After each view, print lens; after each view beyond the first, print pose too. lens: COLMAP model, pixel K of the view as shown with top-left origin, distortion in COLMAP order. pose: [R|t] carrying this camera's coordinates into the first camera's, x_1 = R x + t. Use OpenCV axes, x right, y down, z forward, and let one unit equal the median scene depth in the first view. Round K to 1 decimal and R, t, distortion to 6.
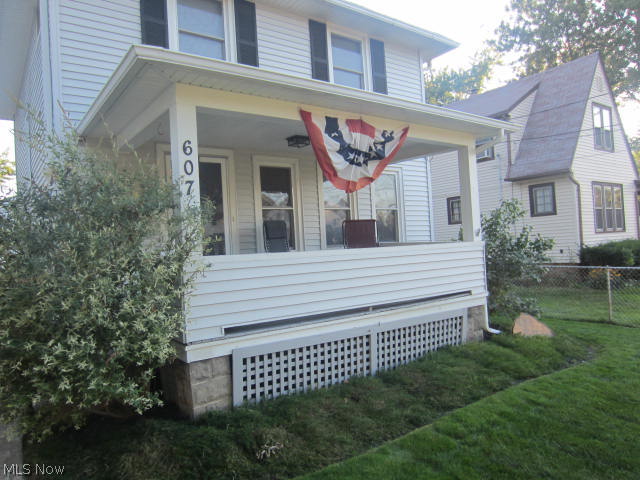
lens RADIAL K [[460.1, 0, 319.8], [0, 460.1, 239.5], [0, 0, 1]] dist [-0.026512, -0.002974]
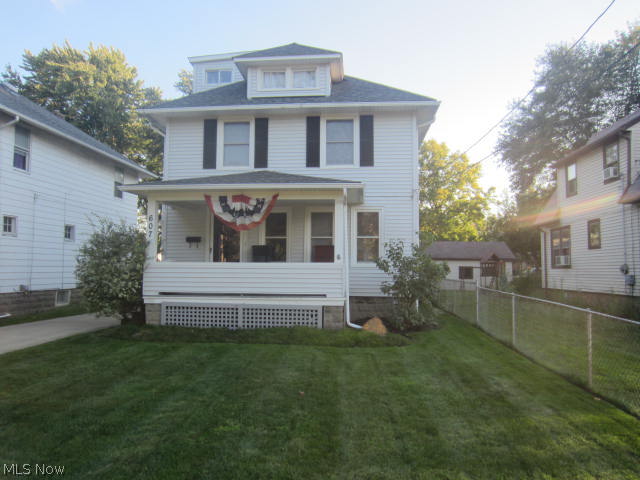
lens RADIAL K [[460.1, 0, 318.4], [0, 460.1, 241.5], [0, 0, 1]] dist [-0.026512, -0.002974]
pose [[0.757853, 0.017899, -0.652180, 1.578765], [-0.035237, 0.999287, -0.013521, -0.053801], [0.651473, 0.033228, 0.757944, -0.224936]]
